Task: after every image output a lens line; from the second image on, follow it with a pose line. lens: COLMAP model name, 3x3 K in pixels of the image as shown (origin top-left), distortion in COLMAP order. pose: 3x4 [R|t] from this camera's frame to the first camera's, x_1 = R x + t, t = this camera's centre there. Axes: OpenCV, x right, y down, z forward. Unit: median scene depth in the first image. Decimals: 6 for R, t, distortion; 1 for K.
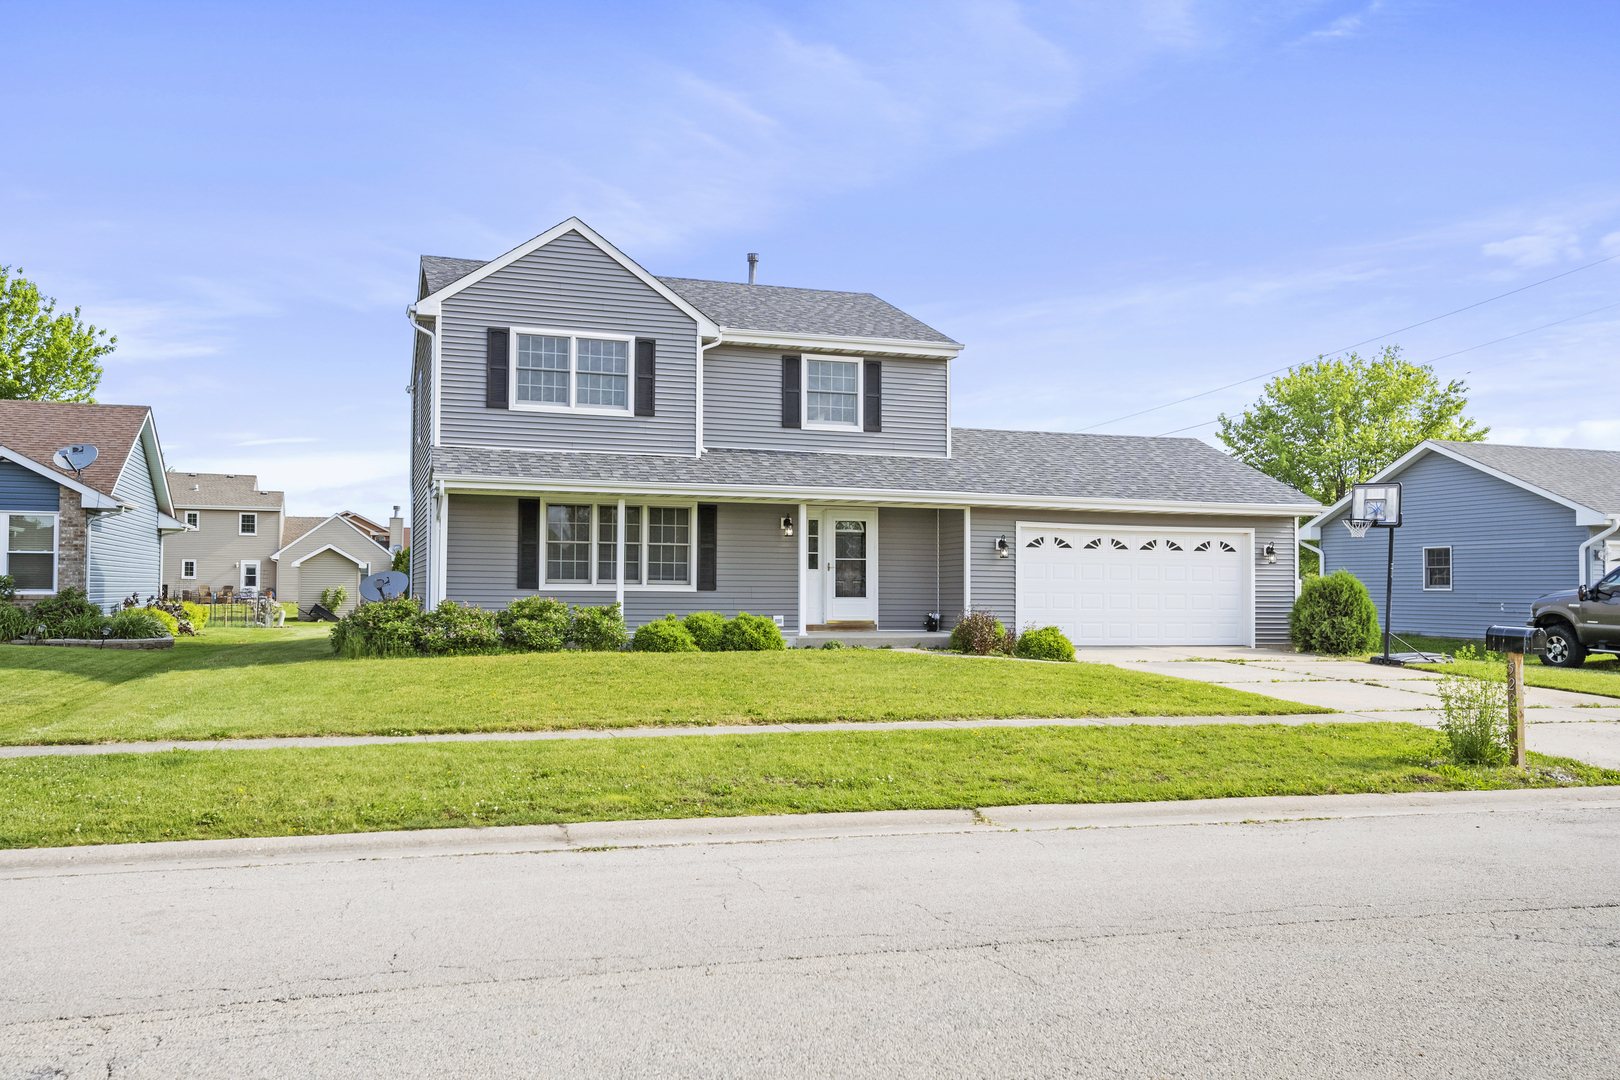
lens RADIAL K [[1109.9, 0, 810.0], [0, 1109.9, 540.0], [0, 0, 1]] dist [0.003302, 0.000805]
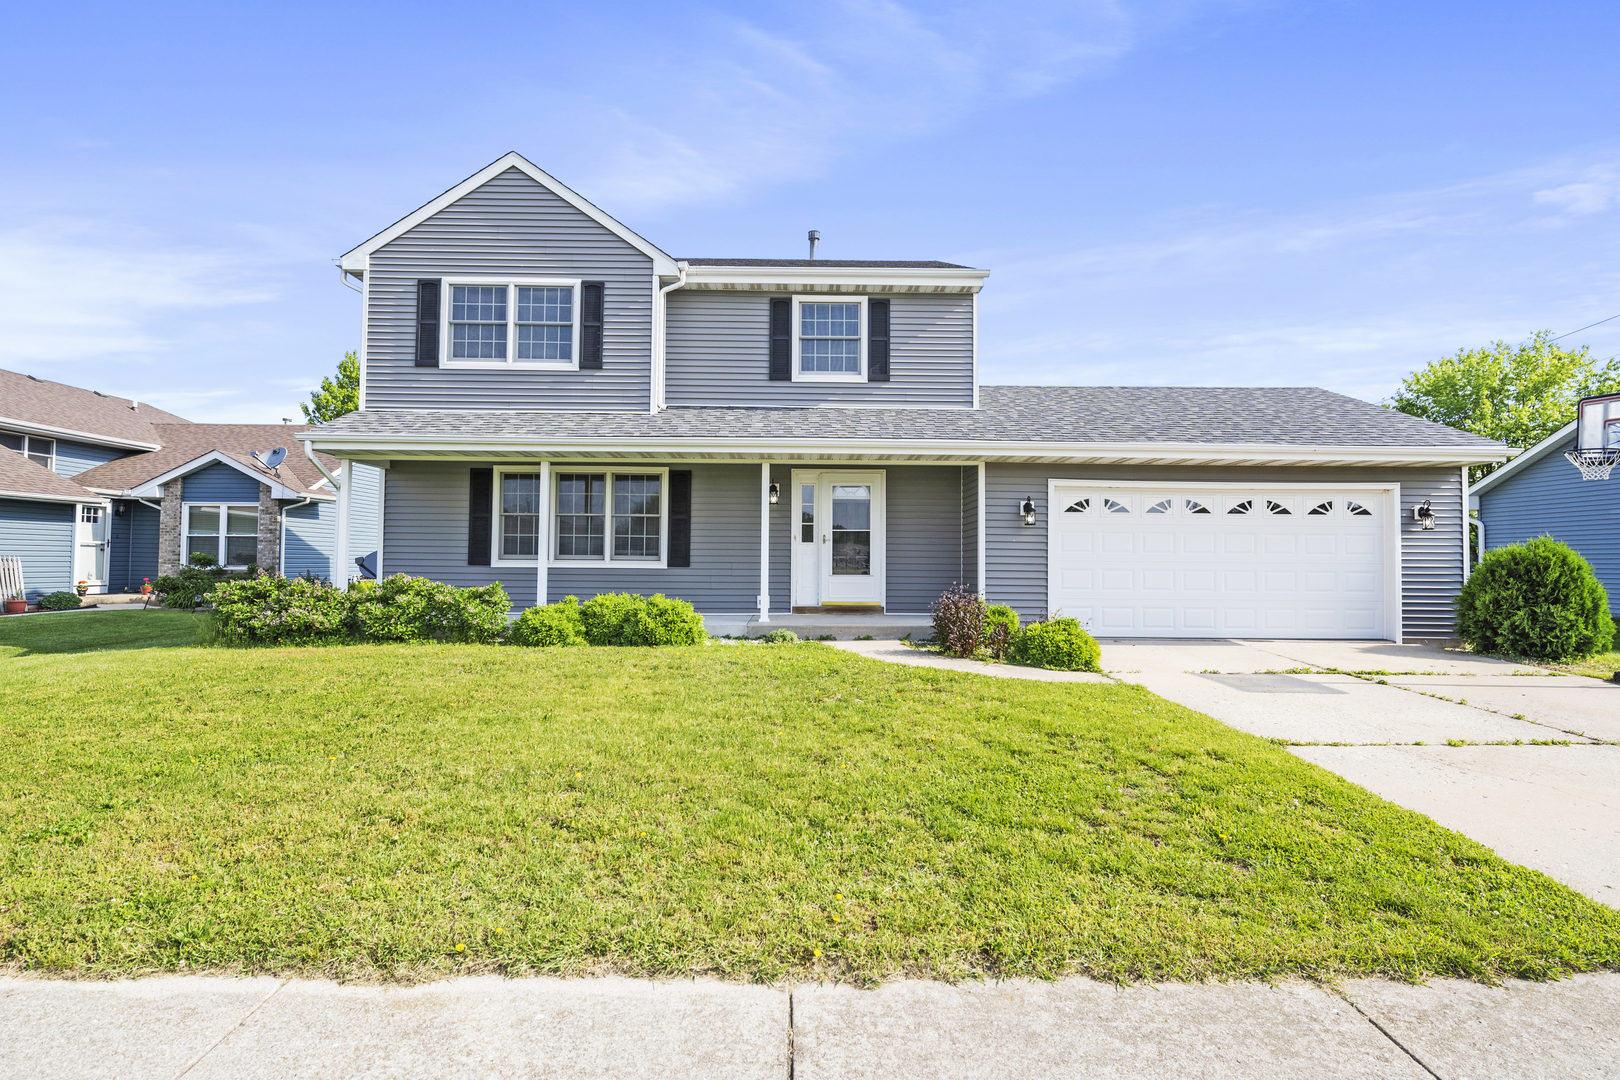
lens RADIAL K [[772.7, 0, 806.8], [0, 772.7, 531.1], [0, 0, 1]] dist [0.001833, -0.009637]
pose [[0.963696, -0.012791, -0.266696, 0.163966], [0.013339, 0.999911, 0.000243, 0.017489], [0.266669, -0.003792, 0.963781, 0.419589]]
